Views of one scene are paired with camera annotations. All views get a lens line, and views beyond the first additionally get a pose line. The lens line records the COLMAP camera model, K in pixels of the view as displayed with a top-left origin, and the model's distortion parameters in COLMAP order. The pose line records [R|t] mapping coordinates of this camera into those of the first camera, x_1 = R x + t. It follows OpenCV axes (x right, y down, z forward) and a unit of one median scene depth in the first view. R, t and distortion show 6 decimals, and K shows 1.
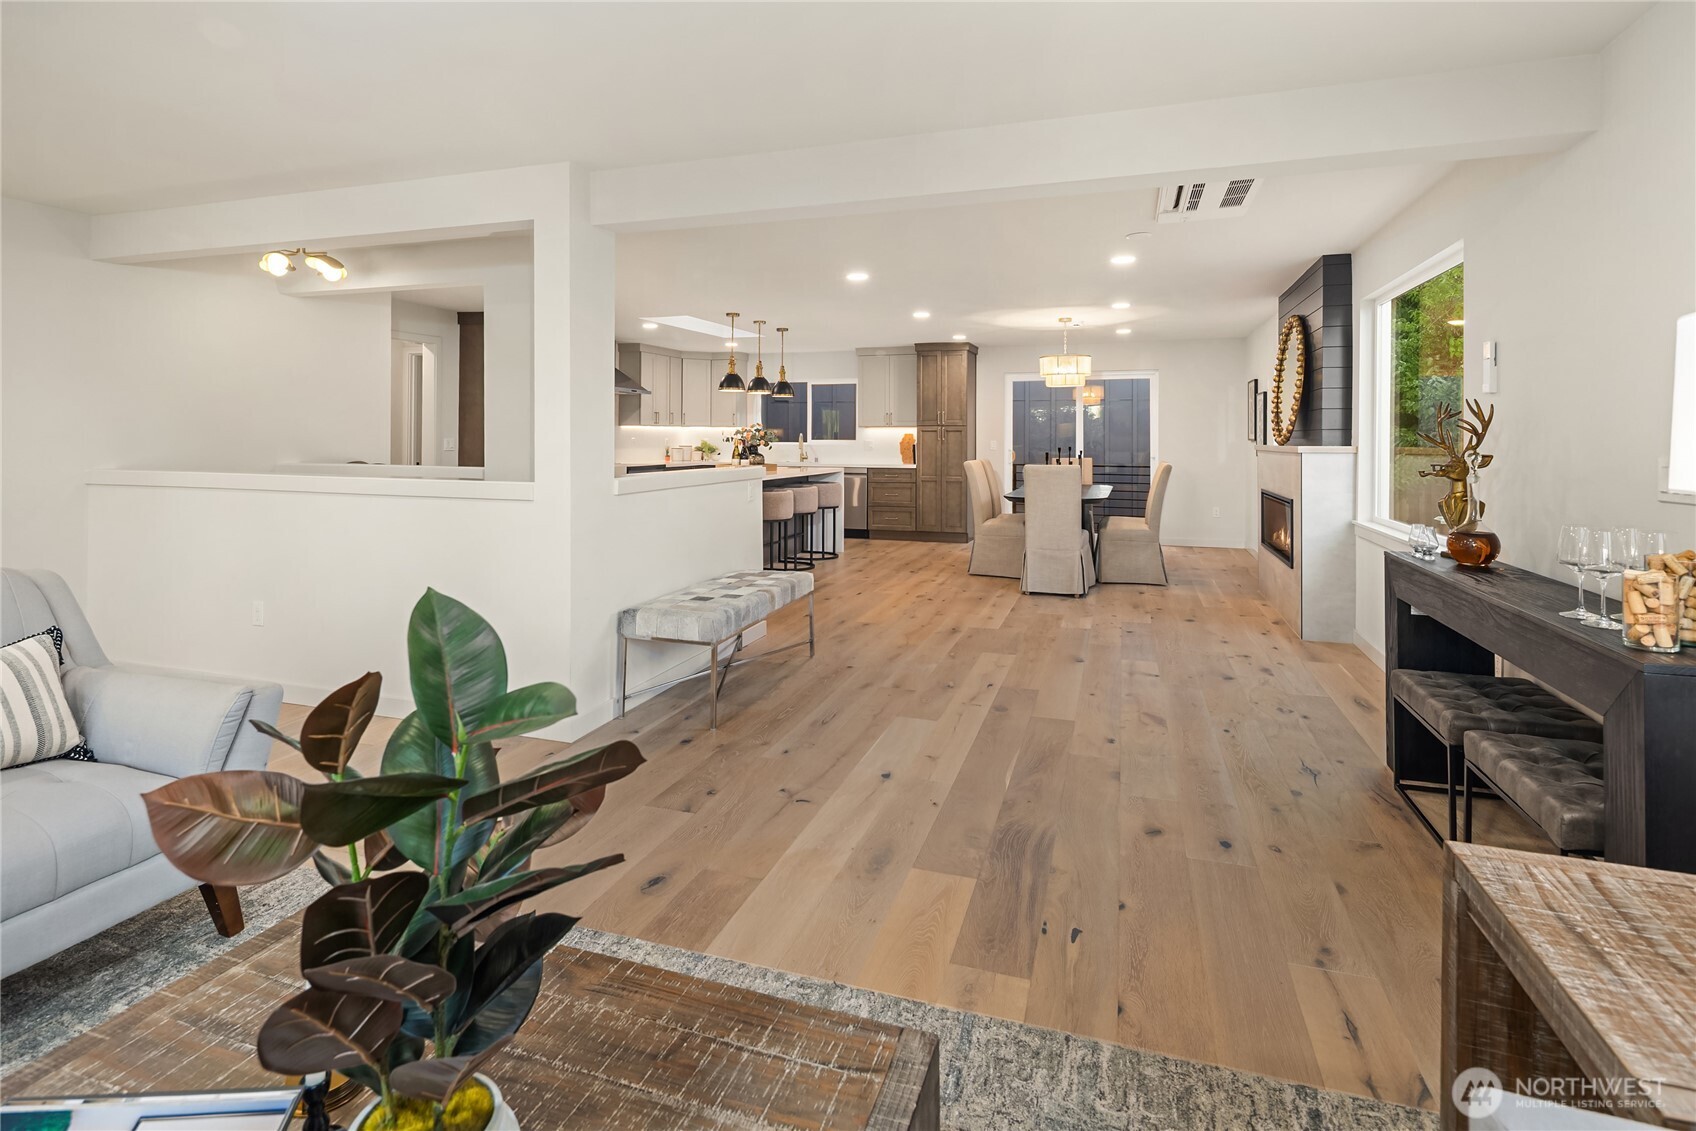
lens RADIAL K [[833.3, 0, 845.2], [0, 833.3, 437.1], [0, 0, 1]] dist [0.008156, -0.004994]
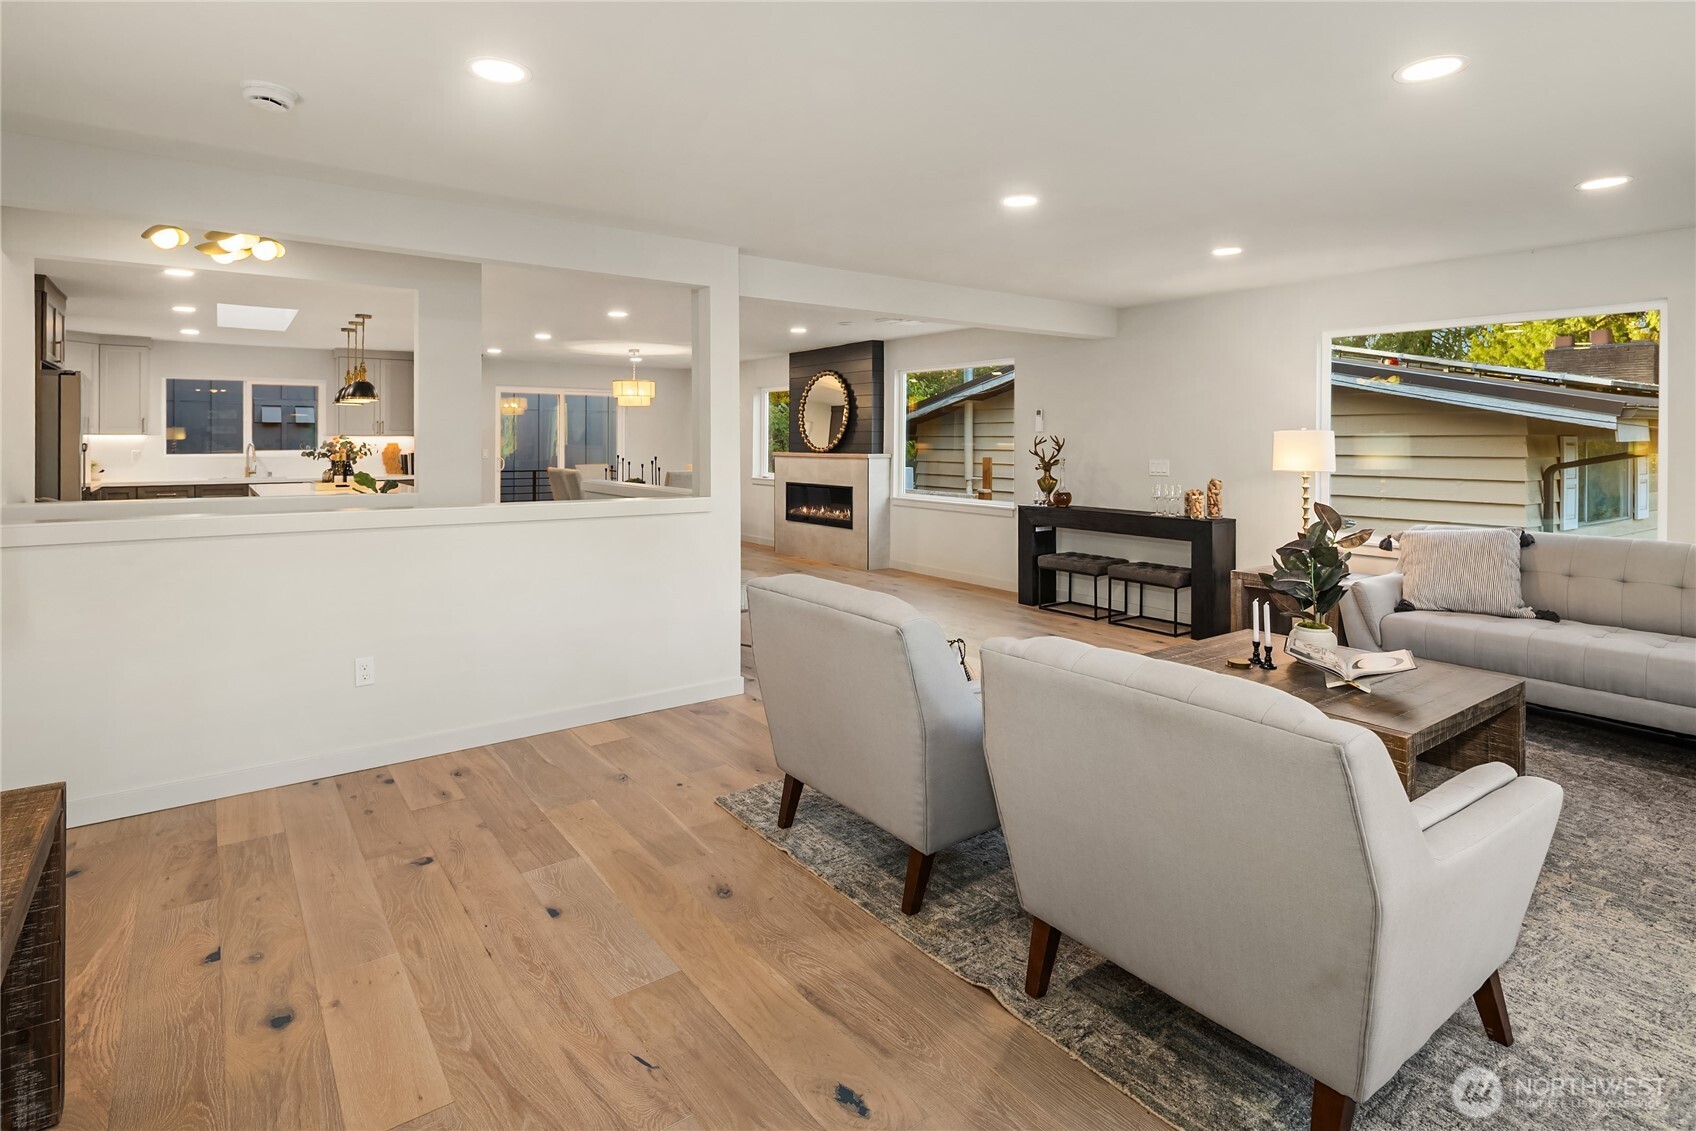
lens RADIAL K [[833.3, 0, 846.6], [0, 833.3, 447.2], [0, 0, 1]] dist [0.008156, -0.004994]
pose [[0.570440, -0.007820, 0.821302, -0.439365], [-0.001037, 0.999947, 0.010241, -0.010483], [-0.821339, -0.006693, 0.570401, 0.045866]]
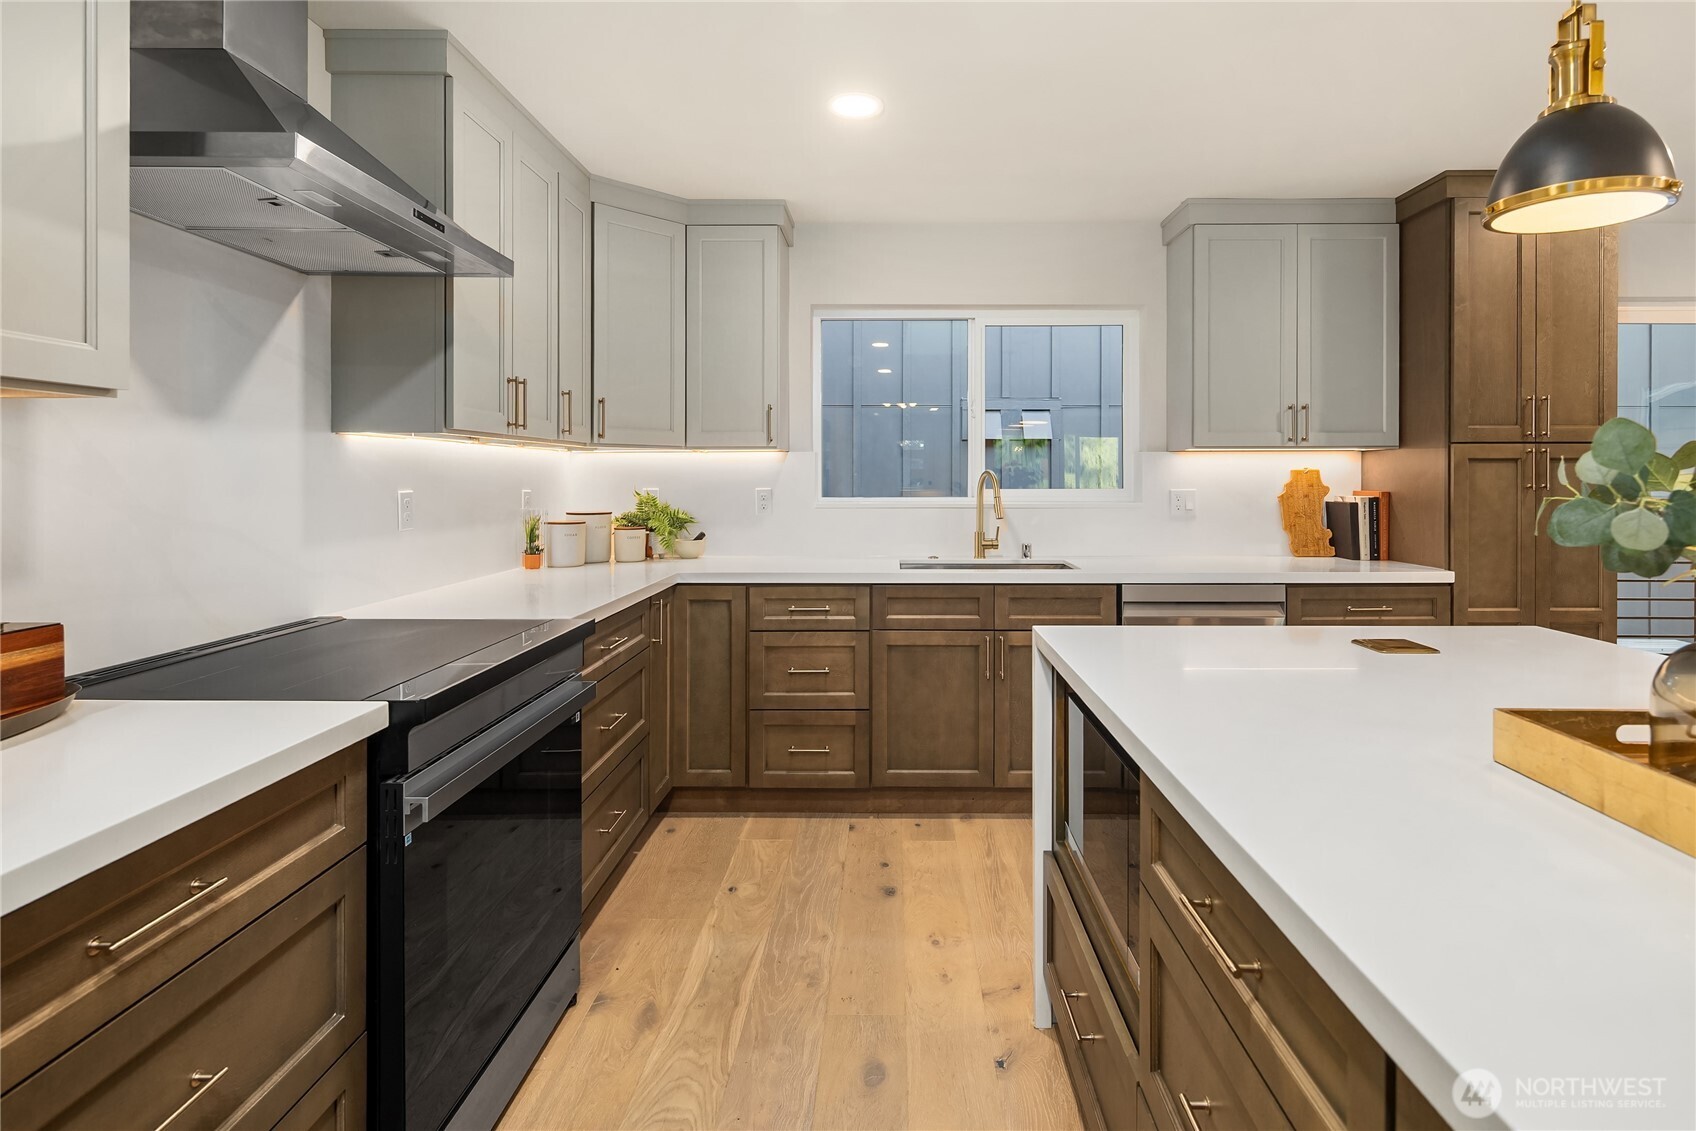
lens RADIAL K [[833.3, 0, 885.5], [0, 833.3, 478.2], [0, 0, 1]] dist [0.008156, -0.004994]
pose [[0.954575, -0.002927, 0.297956, -0.206728], [0.004221, 0.999984, -0.003698, -0.000574], [-0.297941, 0.004788, 0.954572, 0.778924]]
